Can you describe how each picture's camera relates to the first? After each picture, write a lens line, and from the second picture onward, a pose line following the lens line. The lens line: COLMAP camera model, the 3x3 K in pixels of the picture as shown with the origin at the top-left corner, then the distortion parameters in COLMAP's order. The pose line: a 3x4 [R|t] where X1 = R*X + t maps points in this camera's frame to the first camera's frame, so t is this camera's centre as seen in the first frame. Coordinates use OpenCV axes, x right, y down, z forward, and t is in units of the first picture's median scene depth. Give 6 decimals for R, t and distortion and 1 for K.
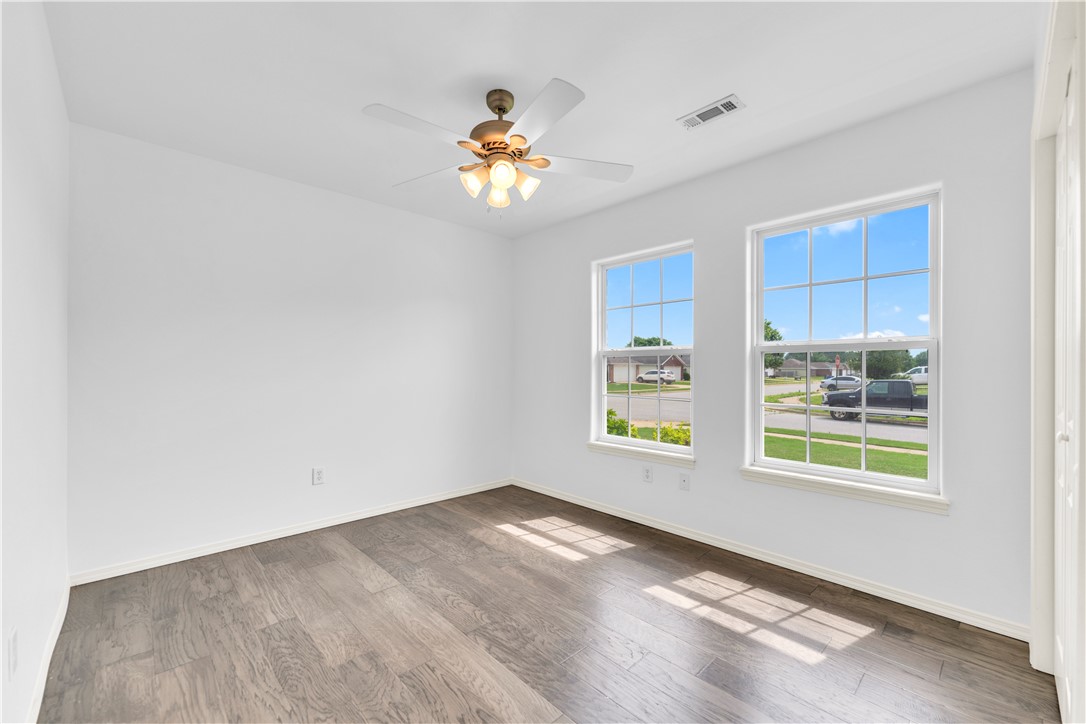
lens RADIAL K [[439.0, 0, 541.9], [0, 439.0, 368.2], [0, 0, 1]] dist [0.003142, -0.000211]
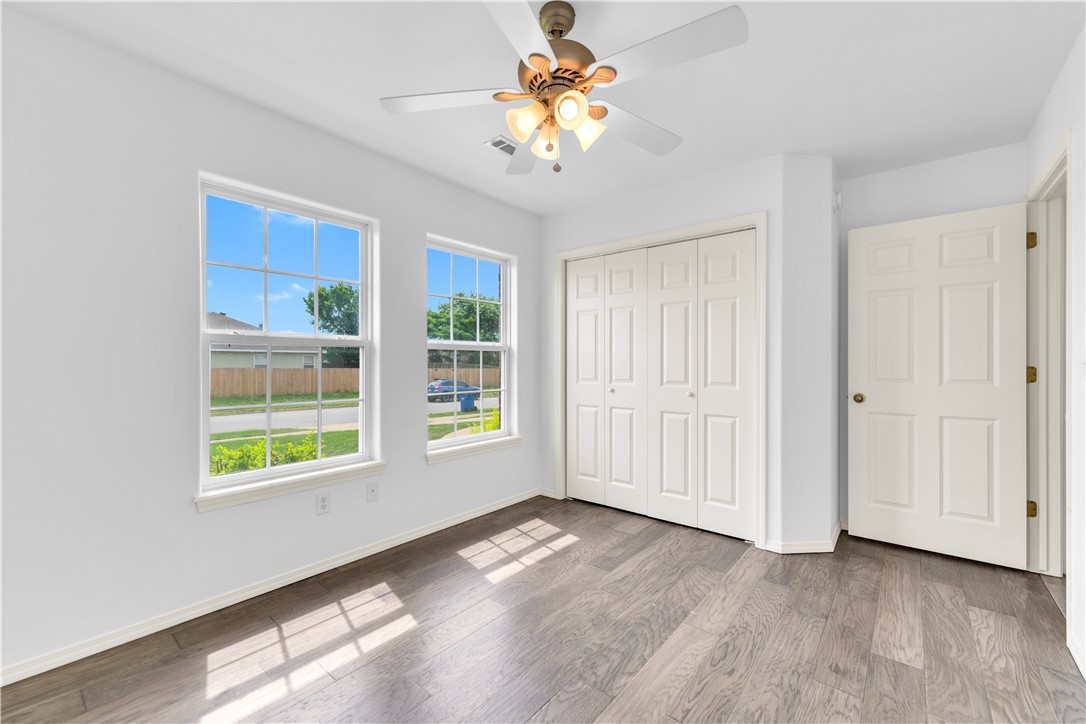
lens RADIAL K [[439.0, 0, 541.9], [0, 439.0, 368.2], [0, 0, 1]] dist [0.003142, -0.000211]
pose [[-0.120137, -0.013091, 0.992671, -0.808832], [-0.002872, 0.999913, 0.012839, -0.004355], [-0.992753, -0.001309, -0.120164, 1.050972]]
